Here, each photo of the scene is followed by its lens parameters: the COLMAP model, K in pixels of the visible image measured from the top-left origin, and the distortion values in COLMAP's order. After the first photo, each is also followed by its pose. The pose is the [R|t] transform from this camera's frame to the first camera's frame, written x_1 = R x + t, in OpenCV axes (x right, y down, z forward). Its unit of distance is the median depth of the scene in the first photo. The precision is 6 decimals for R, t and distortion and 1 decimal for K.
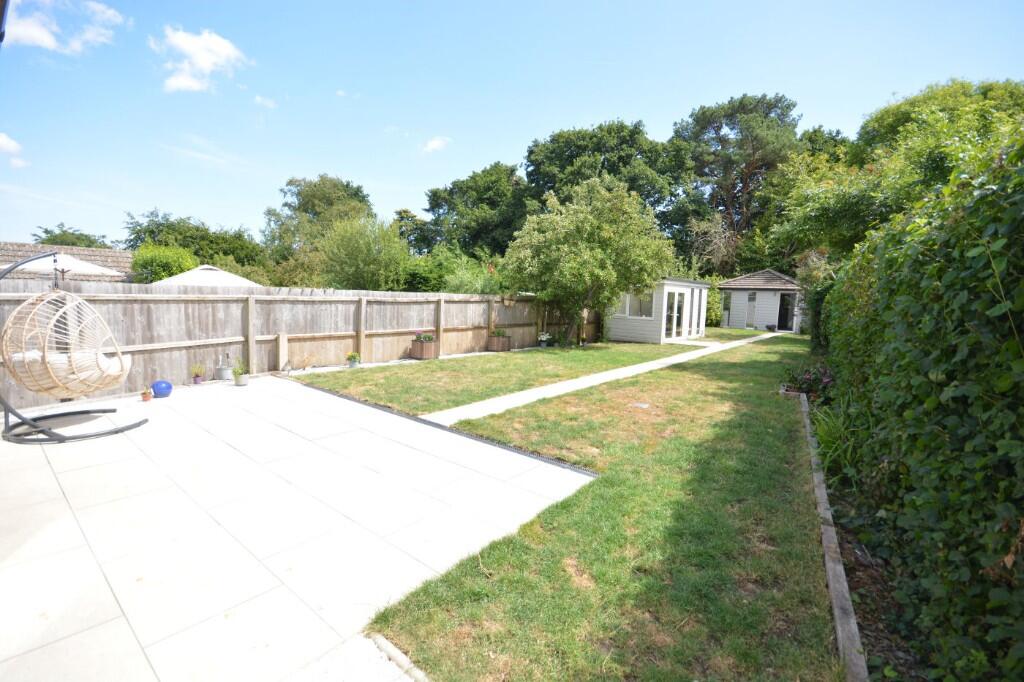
lens RADIAL K [[449.1, 0, 511.2], [0, 449.1, 340.4], [0, 0, 1]] dist [0.000368, -0.001028]
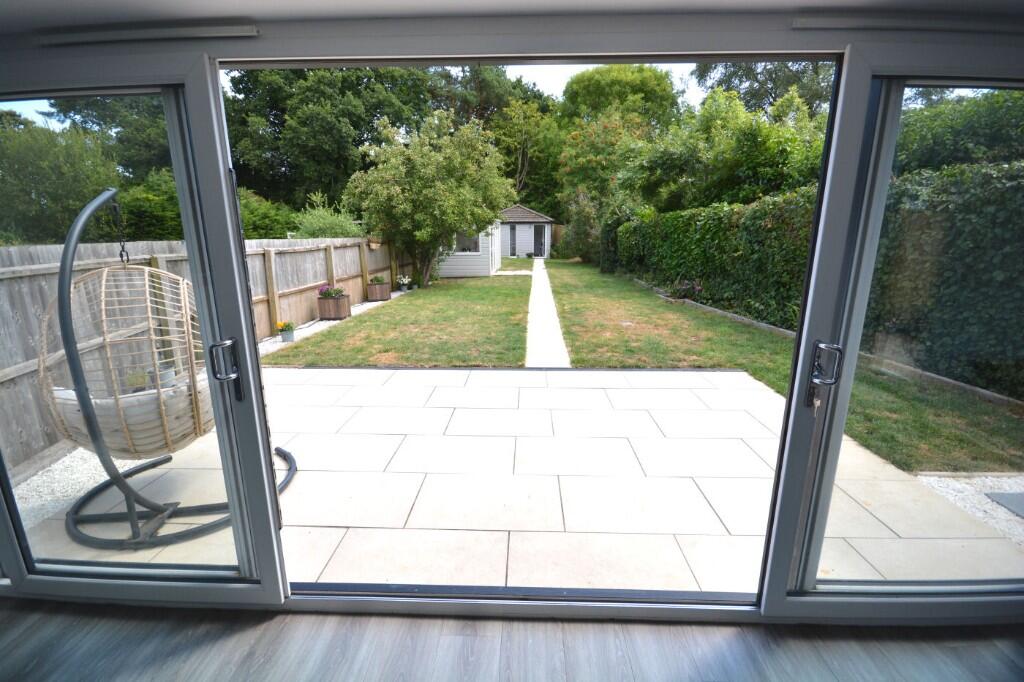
lens RADIAL K [[449.1, 0, 505.6], [0, 449.1, 340.2], [0, 0, 1]] dist [0.000368, -0.001028]
pose [[0.795677, -0.176466, 0.579446, -0.385710], [0.093382, 0.980922, 0.170504, -0.028591], [-0.598480, -0.081556, 0.796976, 0.116014]]
